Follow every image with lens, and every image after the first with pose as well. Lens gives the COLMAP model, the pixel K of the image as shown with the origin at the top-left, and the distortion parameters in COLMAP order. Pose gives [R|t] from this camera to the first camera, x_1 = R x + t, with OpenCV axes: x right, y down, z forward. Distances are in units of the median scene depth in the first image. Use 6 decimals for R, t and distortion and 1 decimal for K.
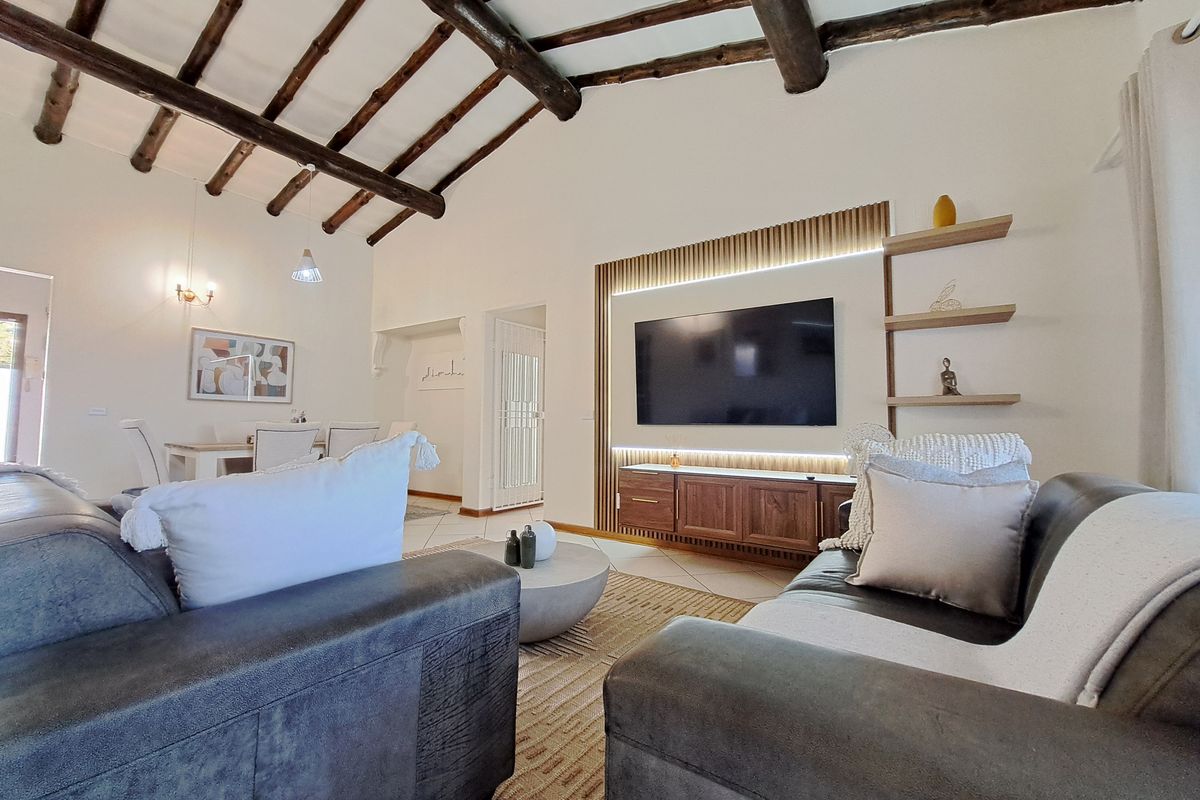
lens RADIAL K [[482.2, 0, 591.6], [0, 482.2, 400.5], [0, 0, 1]] dist [-0.007811, -0.006055]
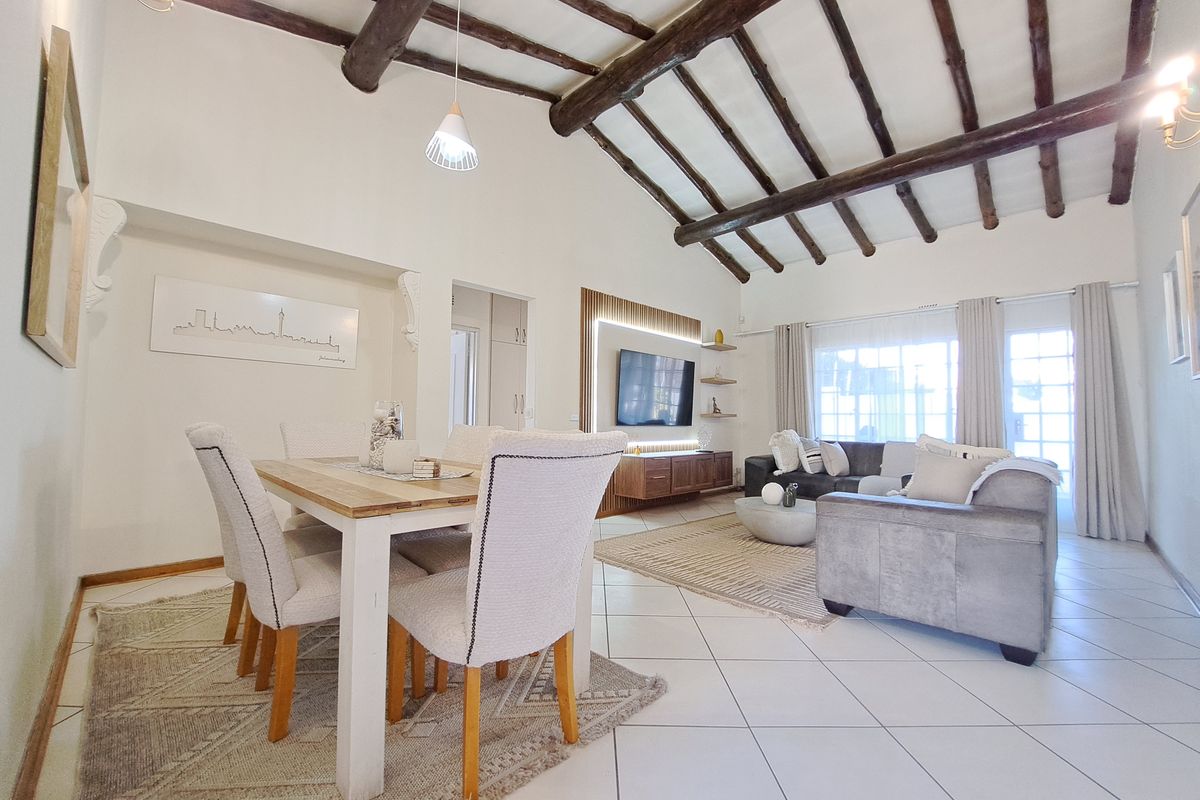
lens RADIAL K [[482.2, 0, 591.6], [0, 482.2, 400.5], [0, 0, 1]] dist [-0.007811, -0.006055]
pose [[0.165141, 0.043160, 0.985325, -1.334319], [-0.050136, 0.998118, -0.035318, 0.033488], [-0.984995, -0.043568, 0.166994, 0.934554]]
